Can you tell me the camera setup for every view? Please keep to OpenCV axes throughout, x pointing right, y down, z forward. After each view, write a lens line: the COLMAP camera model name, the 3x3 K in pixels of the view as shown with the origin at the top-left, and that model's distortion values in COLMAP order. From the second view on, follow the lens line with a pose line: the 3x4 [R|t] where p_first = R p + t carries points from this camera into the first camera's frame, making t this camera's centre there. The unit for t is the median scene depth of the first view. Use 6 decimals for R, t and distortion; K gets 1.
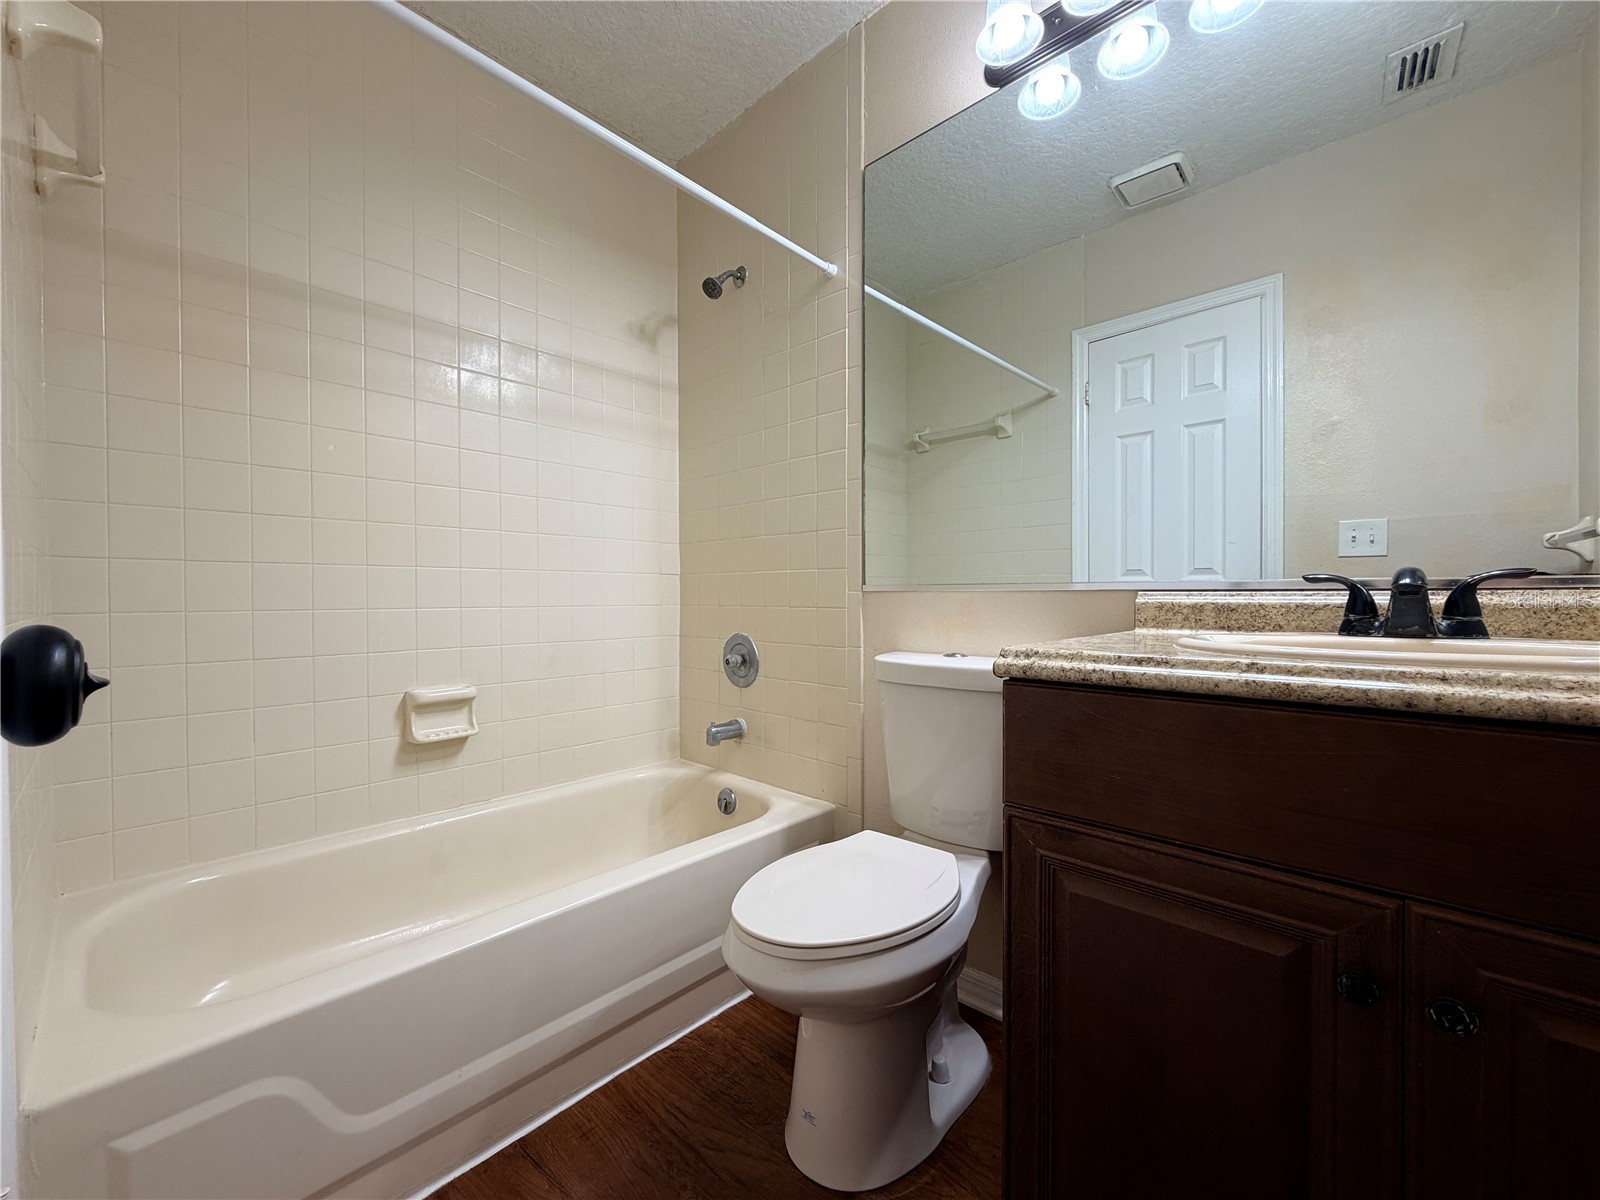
lens RADIAL K [[636.6, 0, 794.9], [0, 636.6, 600.6], [0, 0, 1]] dist [0.000250, 0.000104]
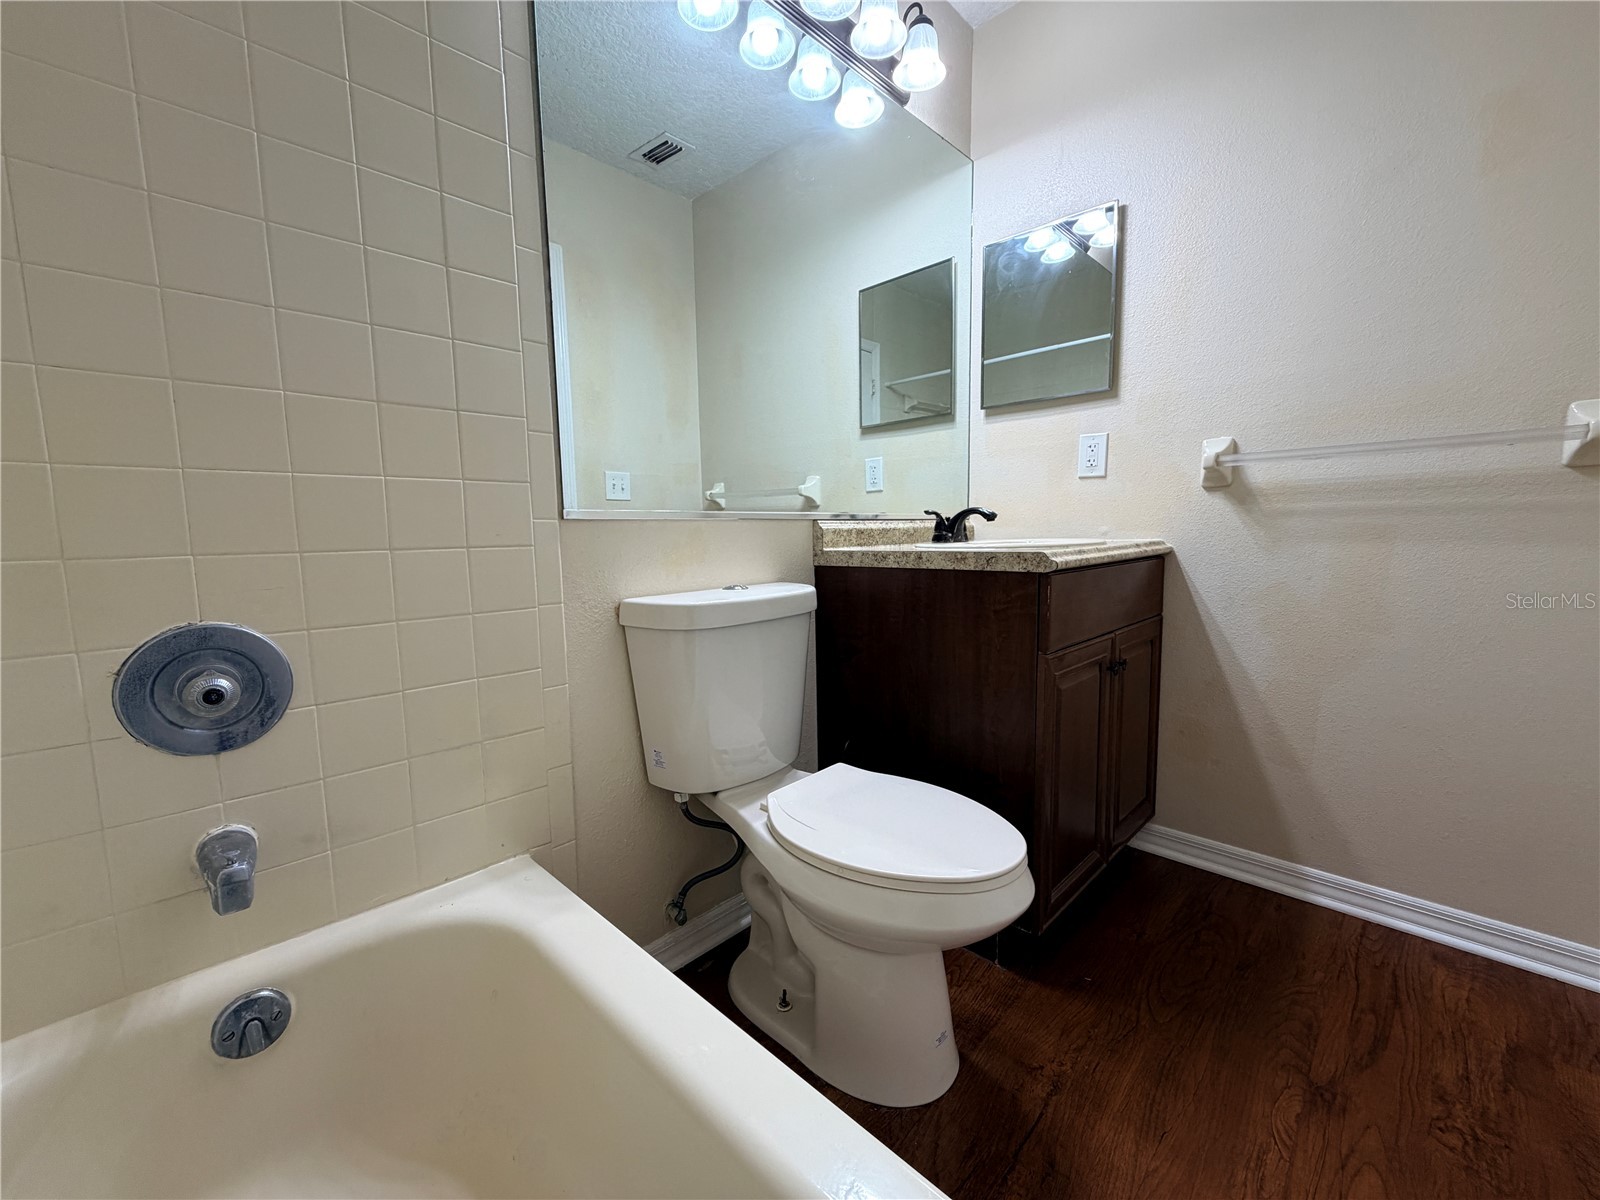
lens RADIAL K [[636.6, 0, 794.9], [0, 636.6, 600.6], [0, 0, 1]] dist [0.000250, 0.000104]
pose [[0.030706, -0.111582, 0.993281, -0.898196], [0.025629, 0.993510, 0.110816, 0.003437], [-0.999200, 0.022054, 0.033367, 1.167494]]
